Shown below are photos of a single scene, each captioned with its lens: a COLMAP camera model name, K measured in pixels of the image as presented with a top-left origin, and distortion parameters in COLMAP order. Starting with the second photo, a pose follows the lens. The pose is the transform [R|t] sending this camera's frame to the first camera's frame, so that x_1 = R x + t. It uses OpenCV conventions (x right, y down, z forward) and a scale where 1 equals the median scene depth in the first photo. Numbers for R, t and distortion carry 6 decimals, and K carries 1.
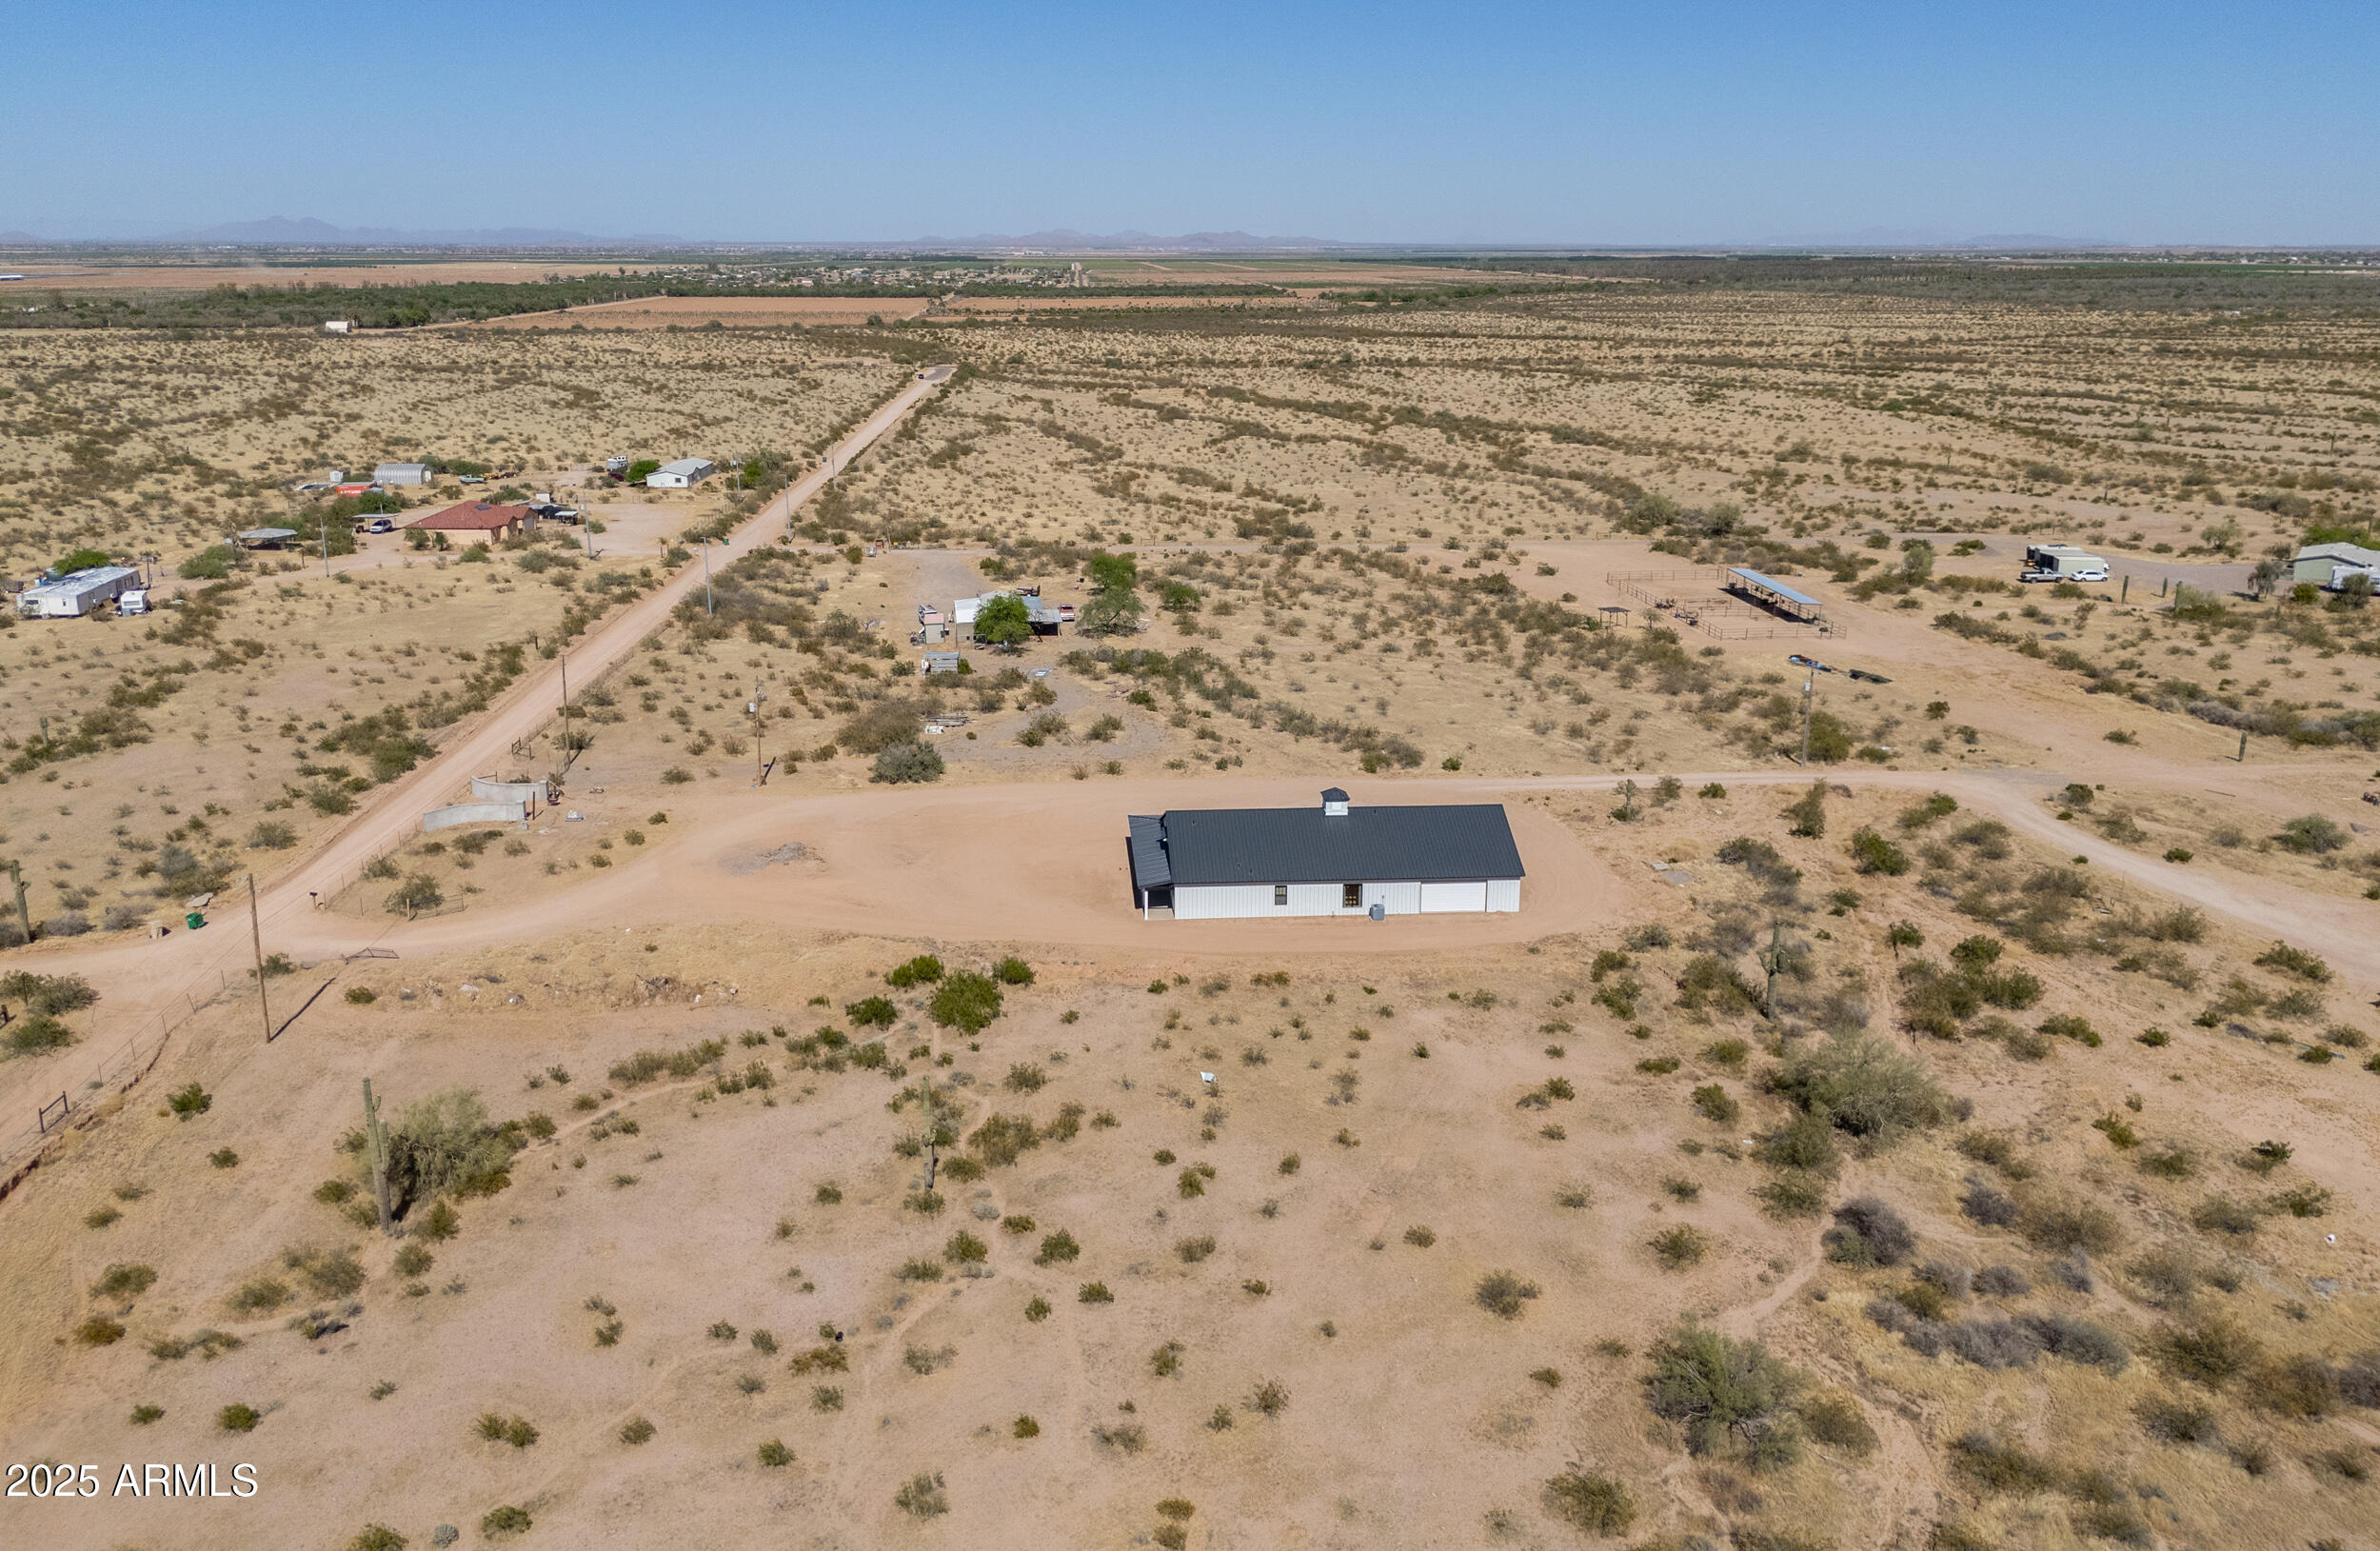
lens RADIAL K [[1771.3, 0, 1200.4], [0, 1771.3, 772.9], [0, 0, 1]] dist [0.040263, 0.001538]
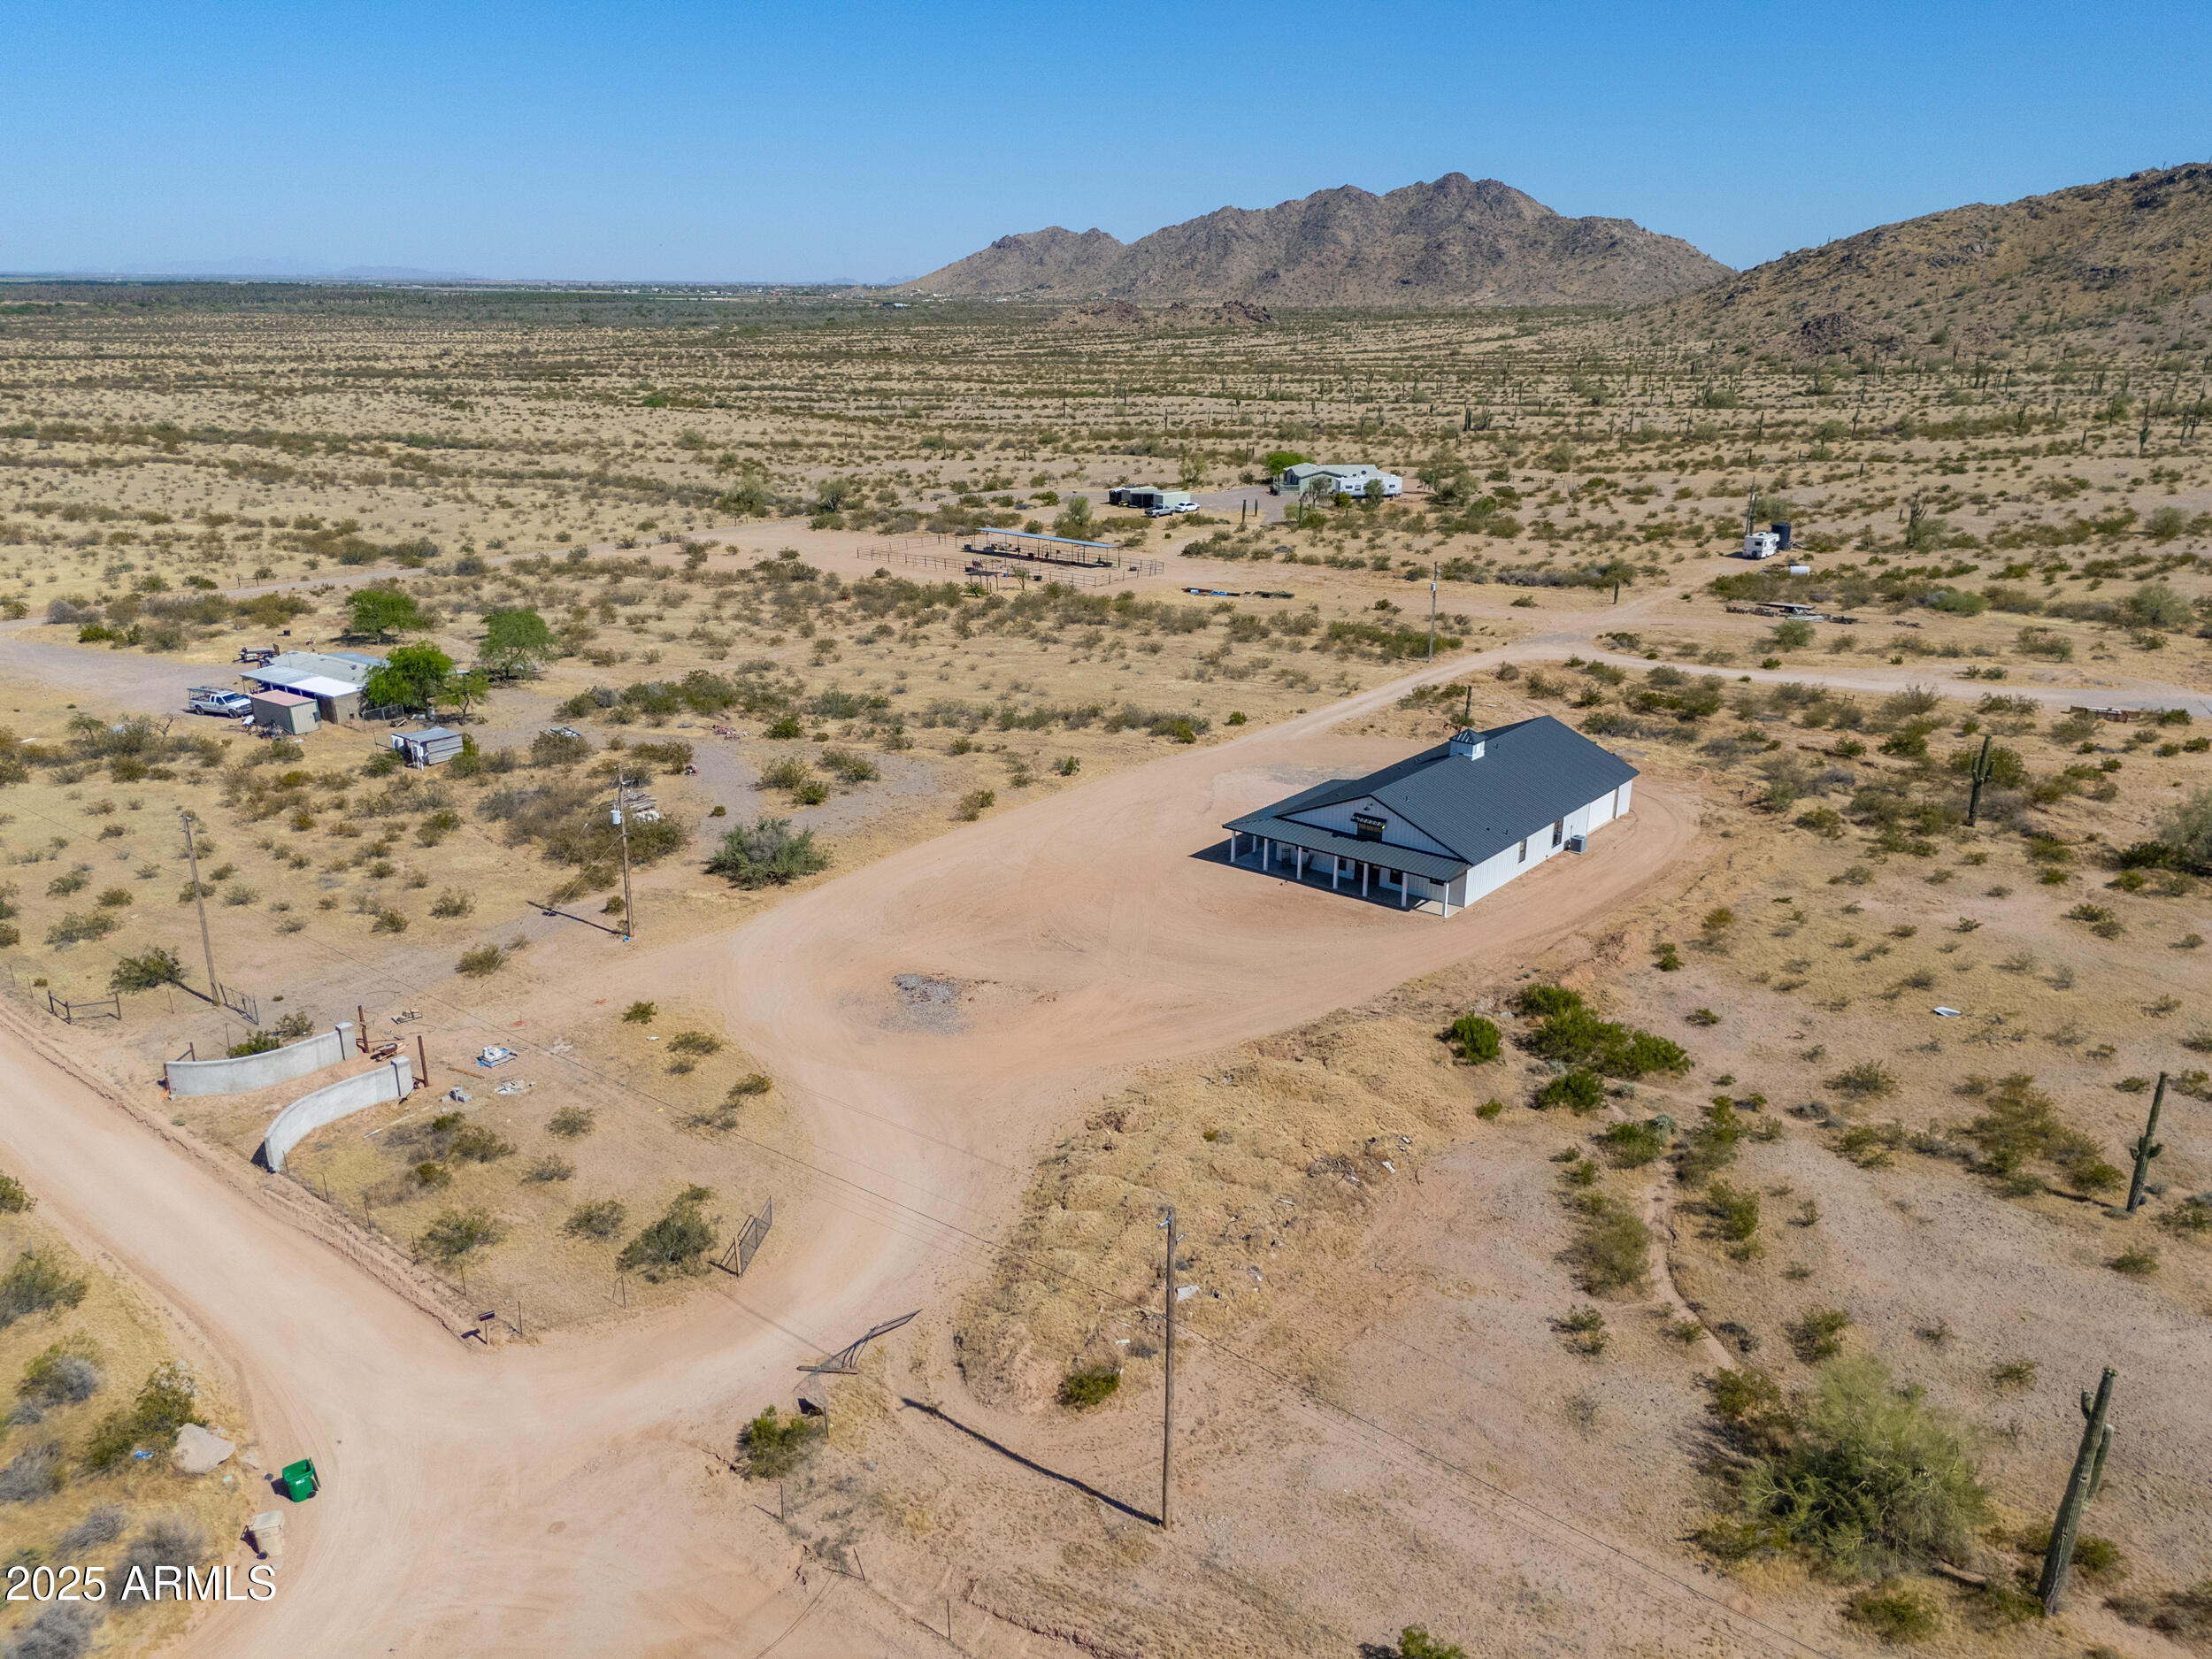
lens RADIAL K [[1643.0, 0, 1105.4], [0, 1643.0, 825.3], [0, 0, 1]] dist [0.024134, -0.015701]
pose [[0.696427, -0.227970, 0.680455, -0.726714], [0.208616, 0.971565, 0.111987, -0.087692], [-0.686636, 0.063963, 0.724182, 0.596460]]
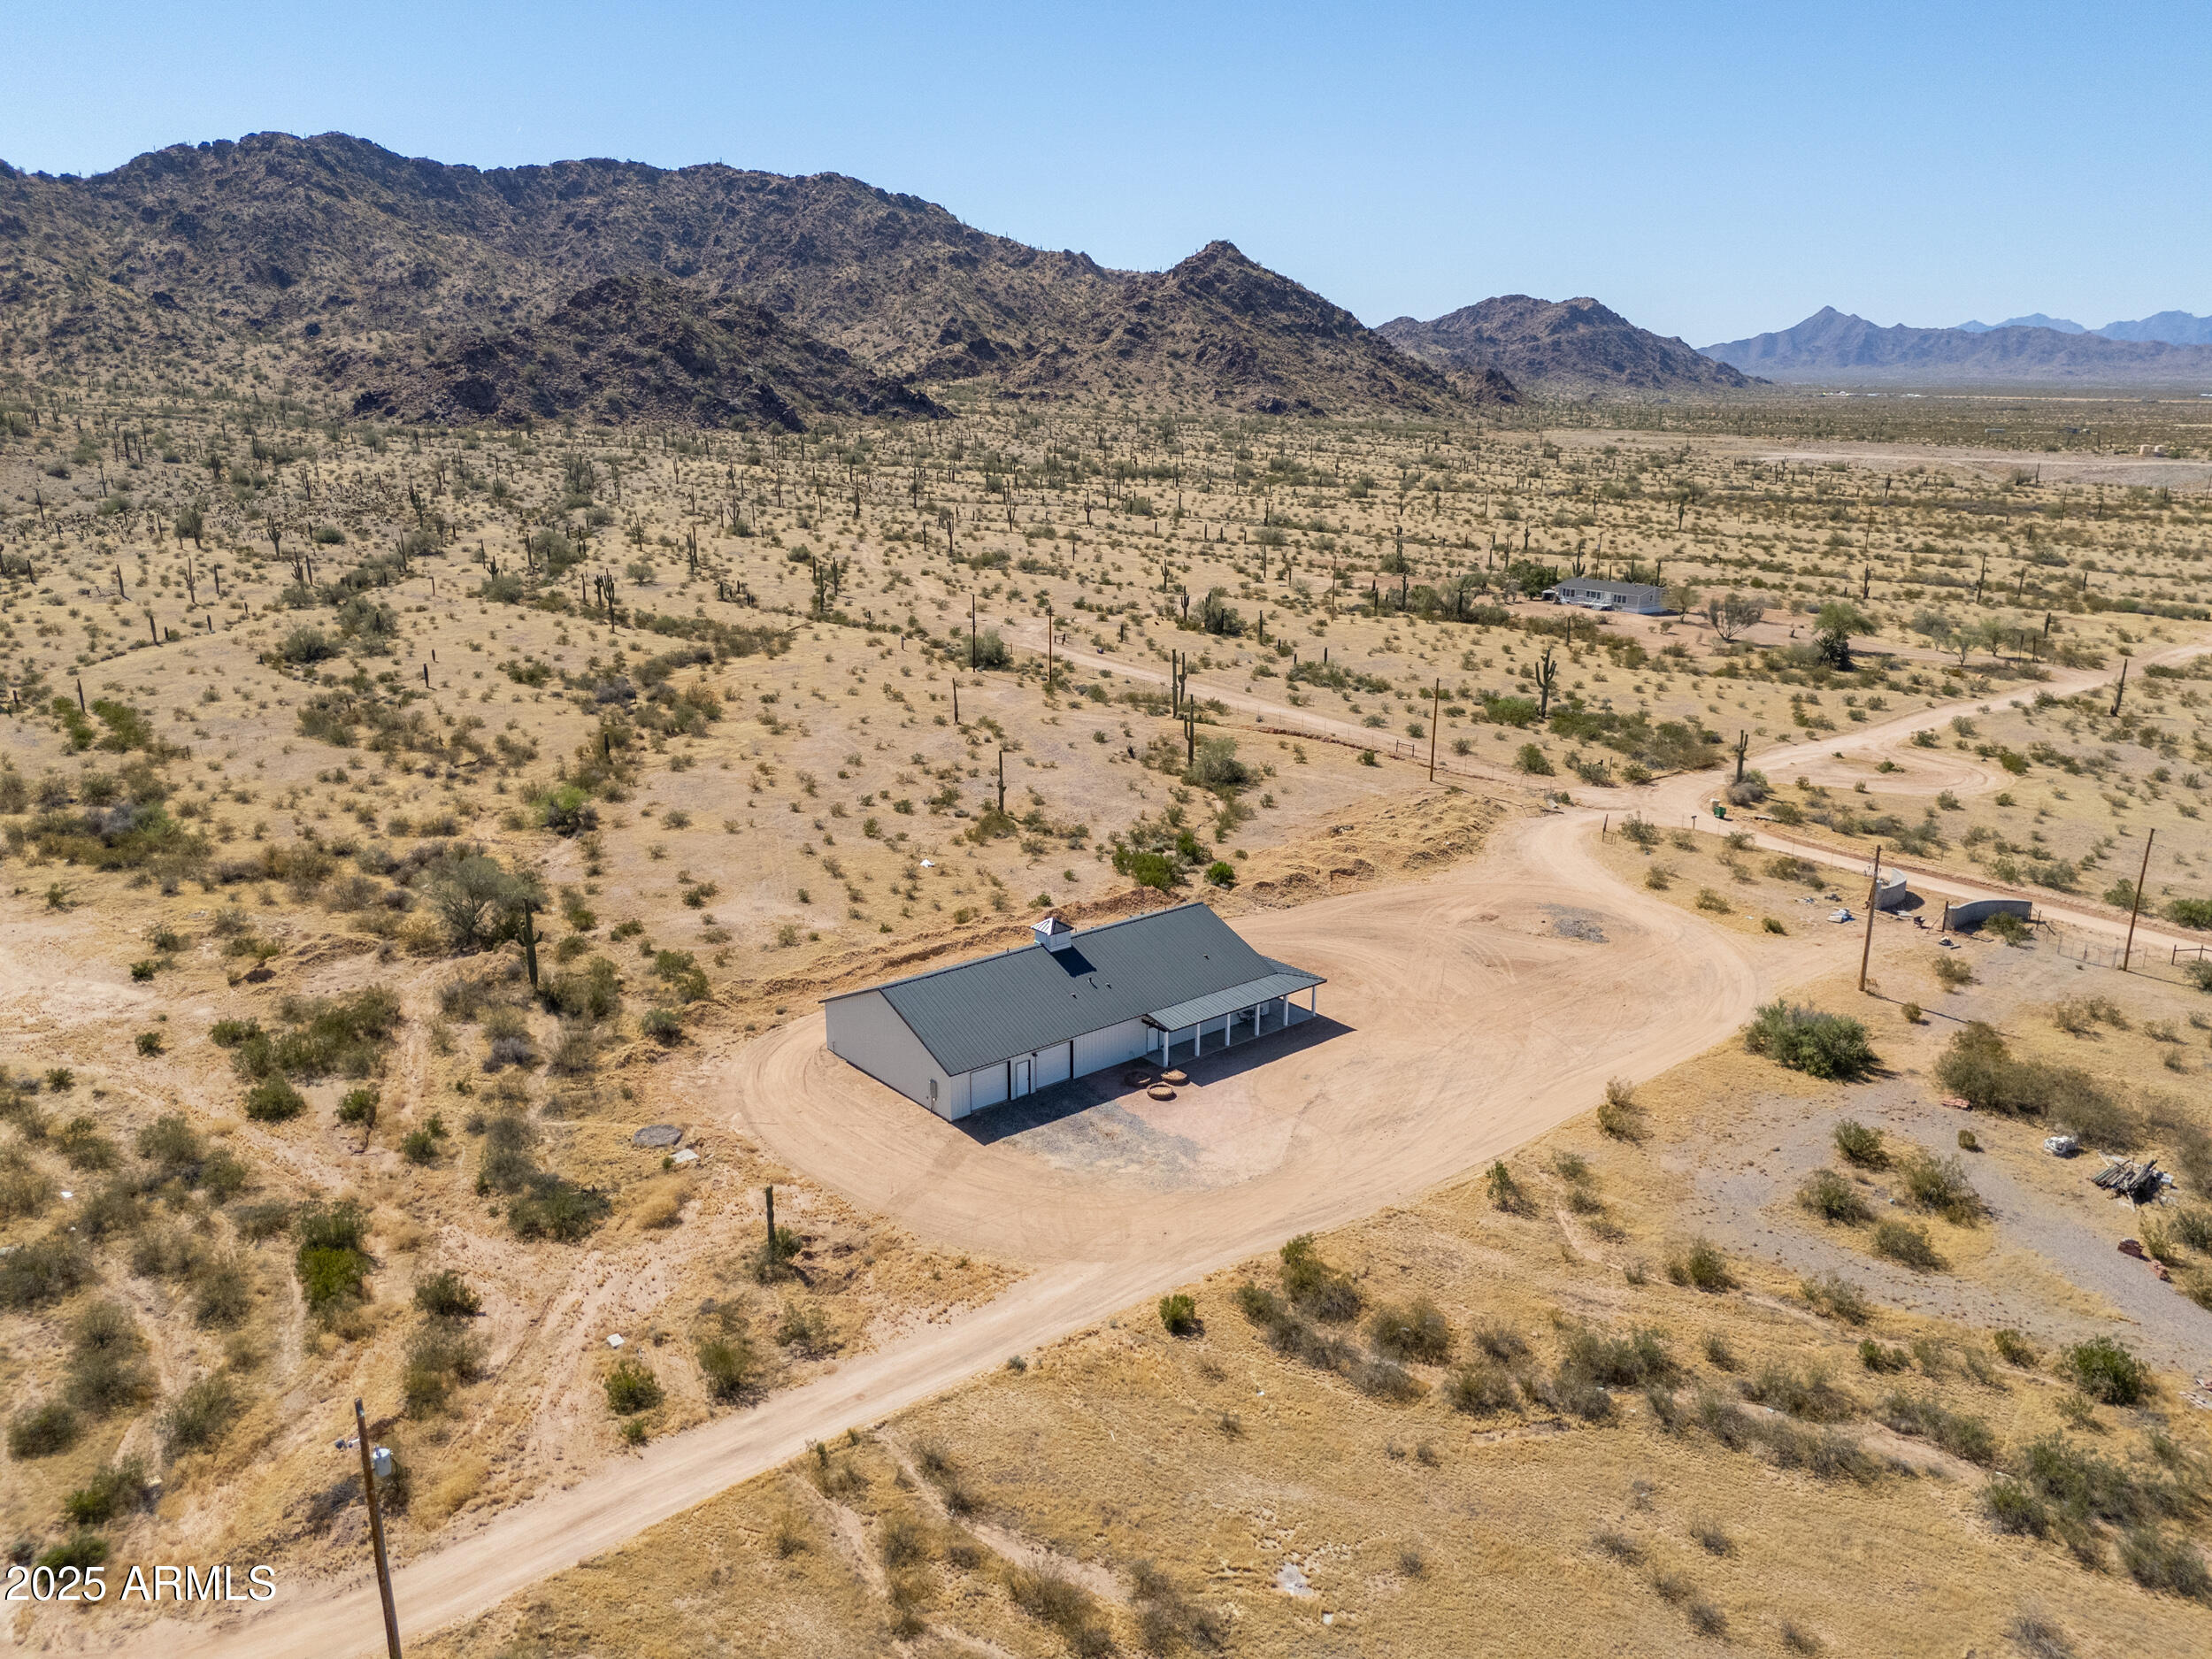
lens RADIAL K [[1643.0, 0, 1112.1], [0, 1643.0, 831.9], [0, 0, 1]] dist [0.024134, -0.015701]
pose [[-0.822018, 0.144721, -0.550766, 0.542288], [-0.172195, 0.858723, 0.482642, -0.462841], [0.542804, 0.491579, -0.680965, 1.740259]]
